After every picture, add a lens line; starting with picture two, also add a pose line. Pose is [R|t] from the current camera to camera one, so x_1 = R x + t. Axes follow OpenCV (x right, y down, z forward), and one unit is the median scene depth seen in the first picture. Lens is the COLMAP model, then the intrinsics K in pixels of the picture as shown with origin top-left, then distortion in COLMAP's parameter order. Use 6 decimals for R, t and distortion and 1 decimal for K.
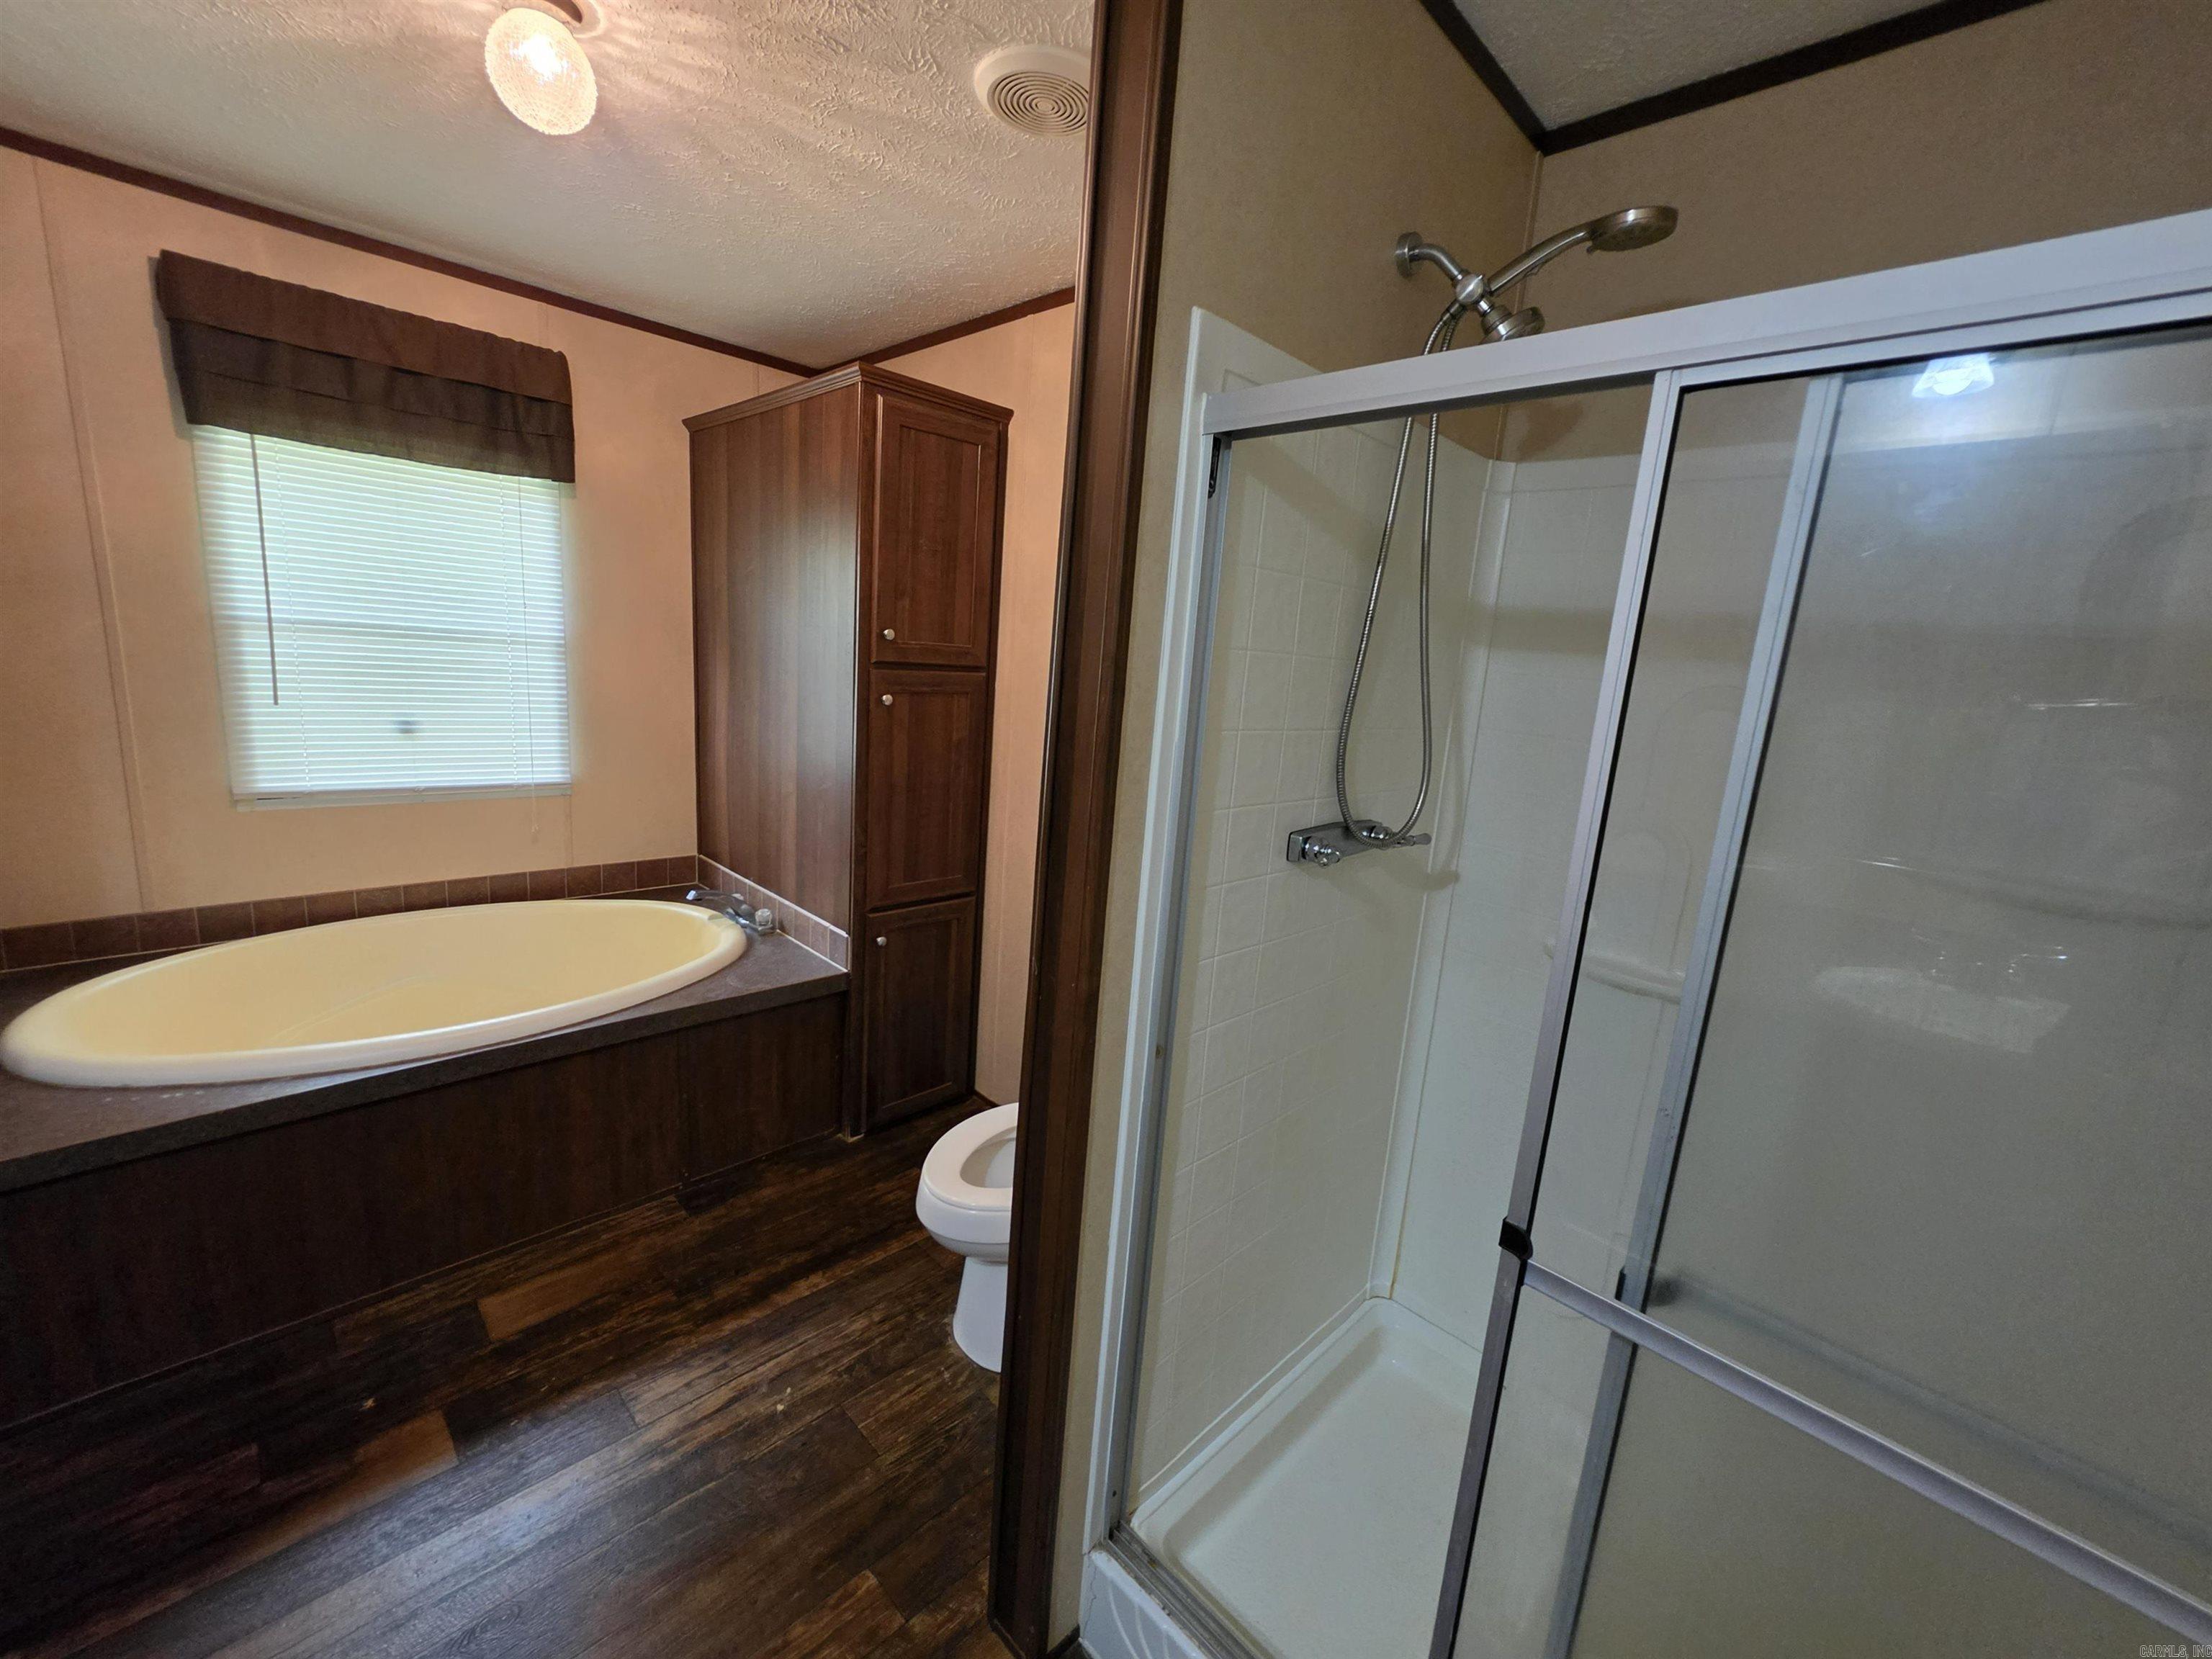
lens RADIAL K [[878.6, 0, 1051.9], [0, 878.6, 820.5], [0, 0, 1]] dist [-0.003840, 0.002238]
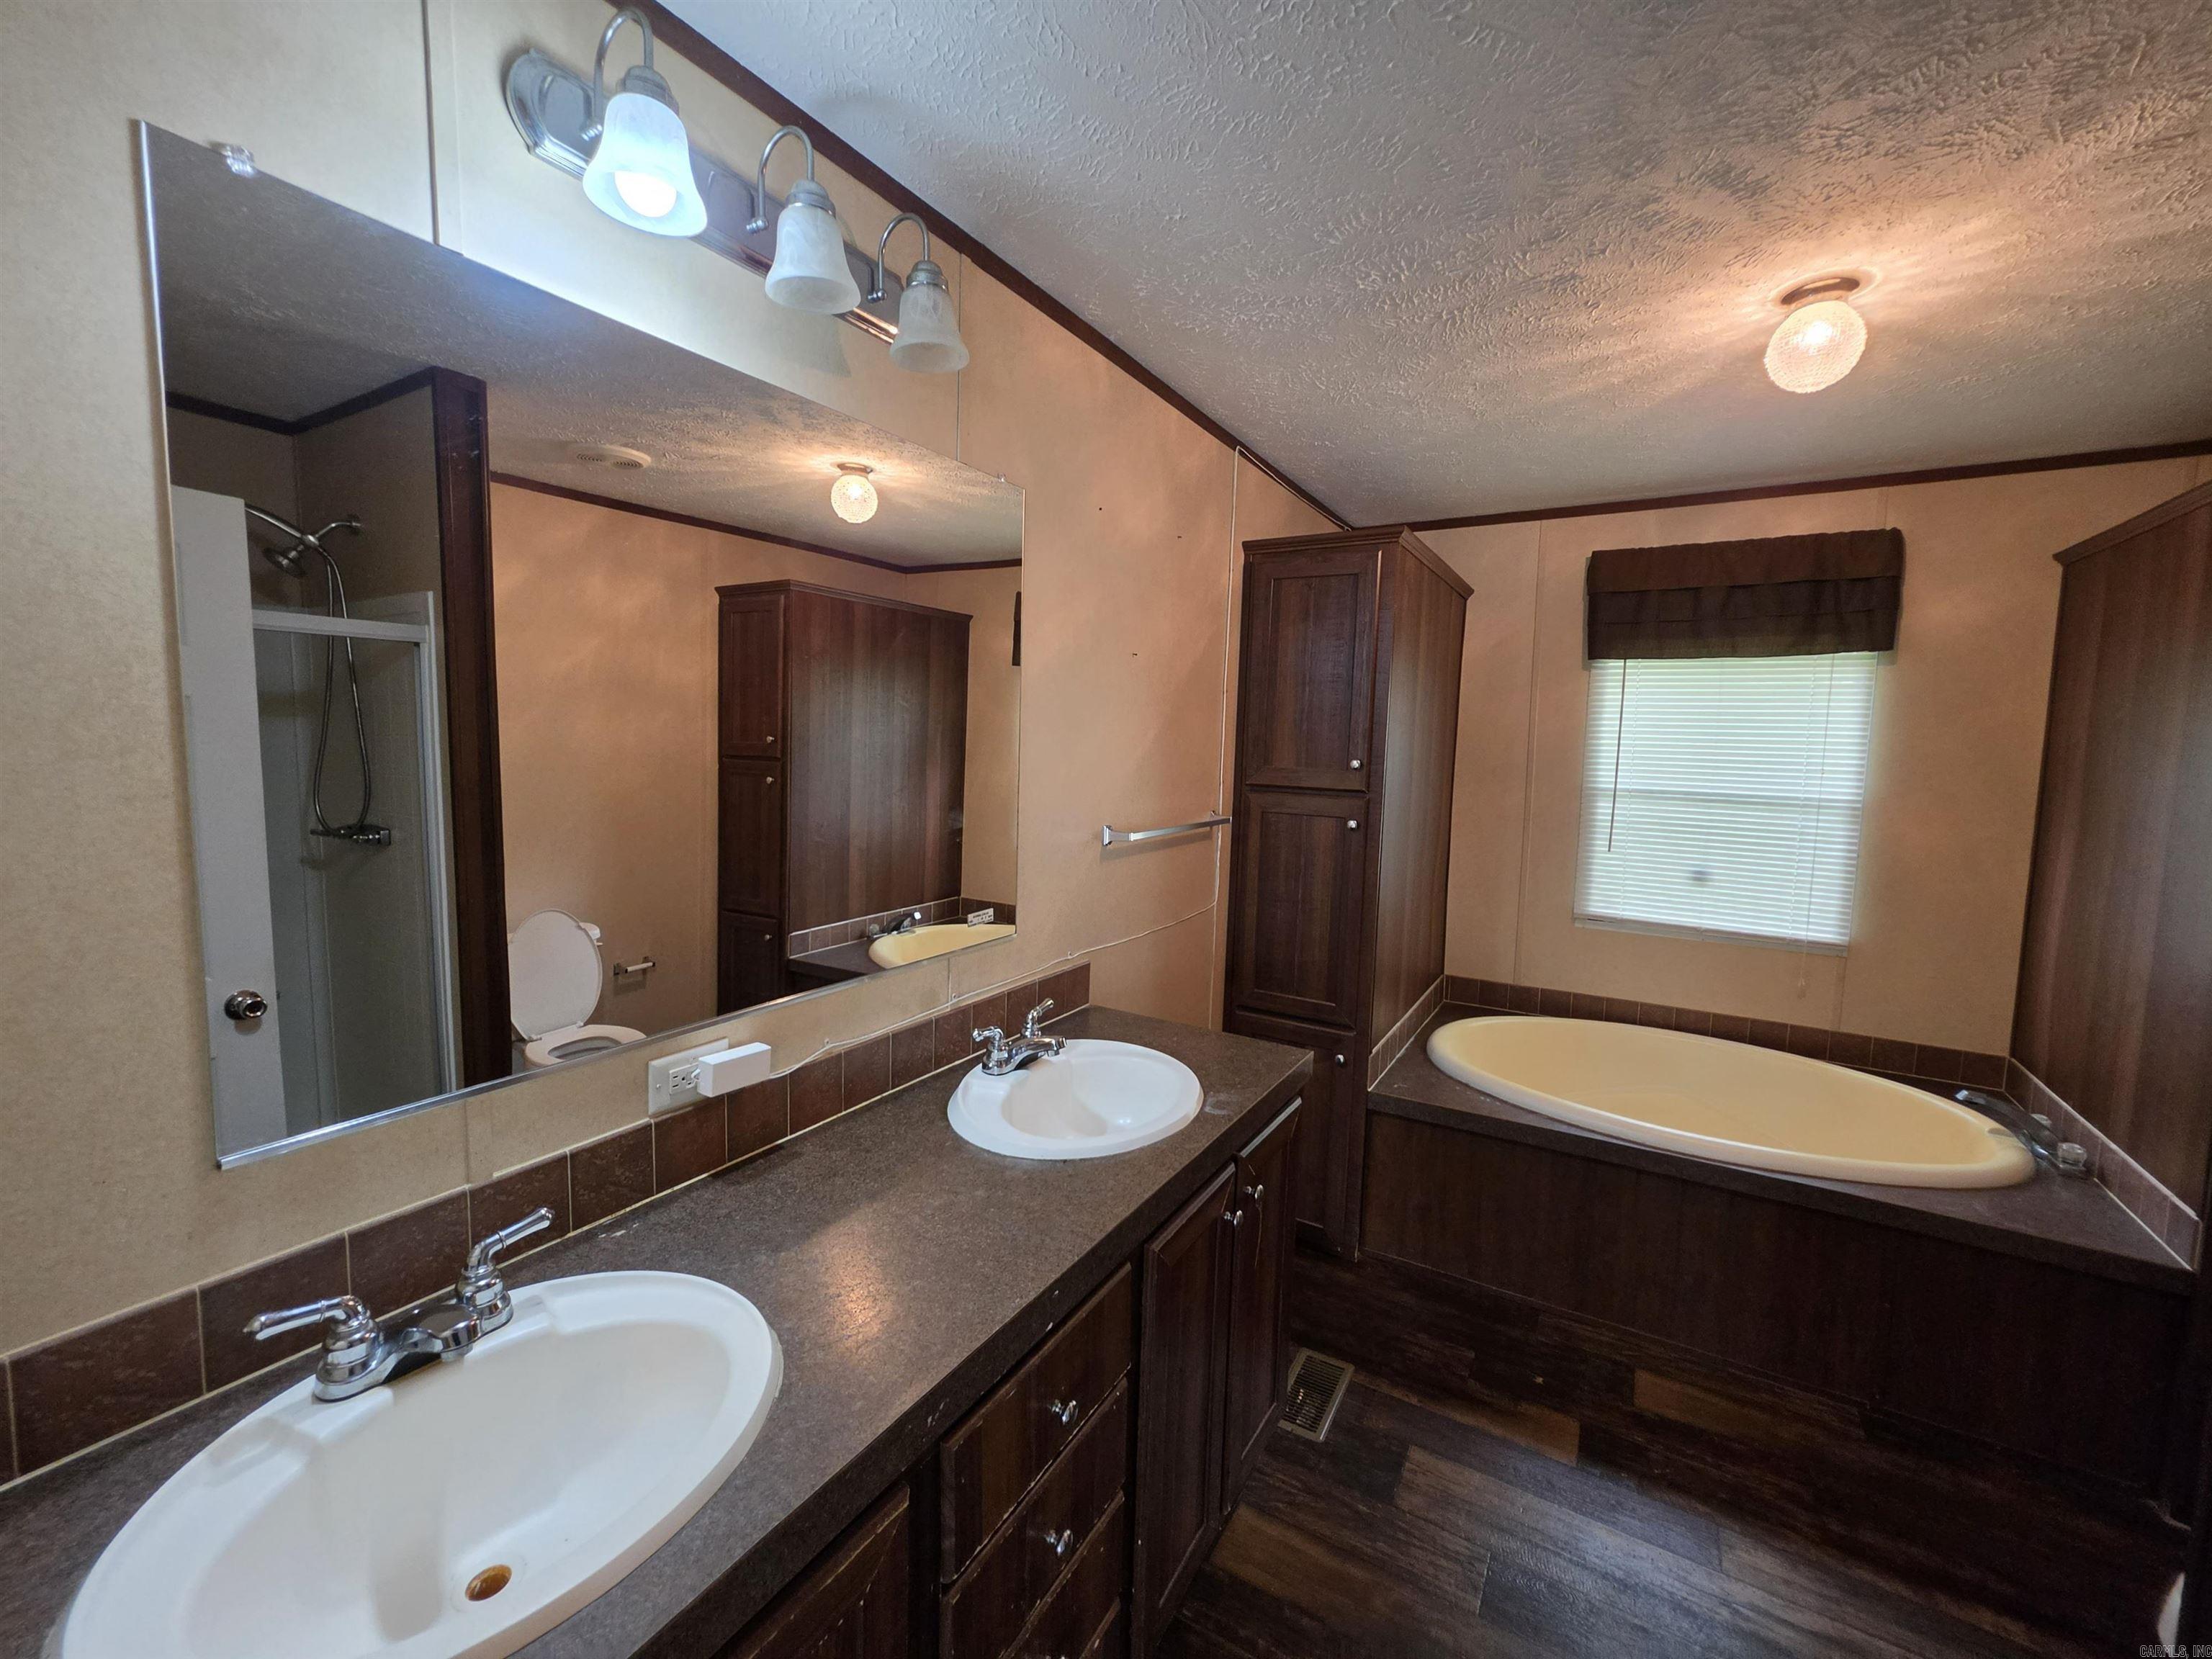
lens RADIAL K [[878.6, 0, 1116.8], [0, 878.6, 841.9], [0, 0, 1]] dist [-0.003840, 0.002238]
pose [[0.238986, 0.041373, -0.970141, 0.238544], [-0.185586, 0.982621, -0.003812, -0.001630], [0.953123, 0.180956, 0.242511, -0.049676]]
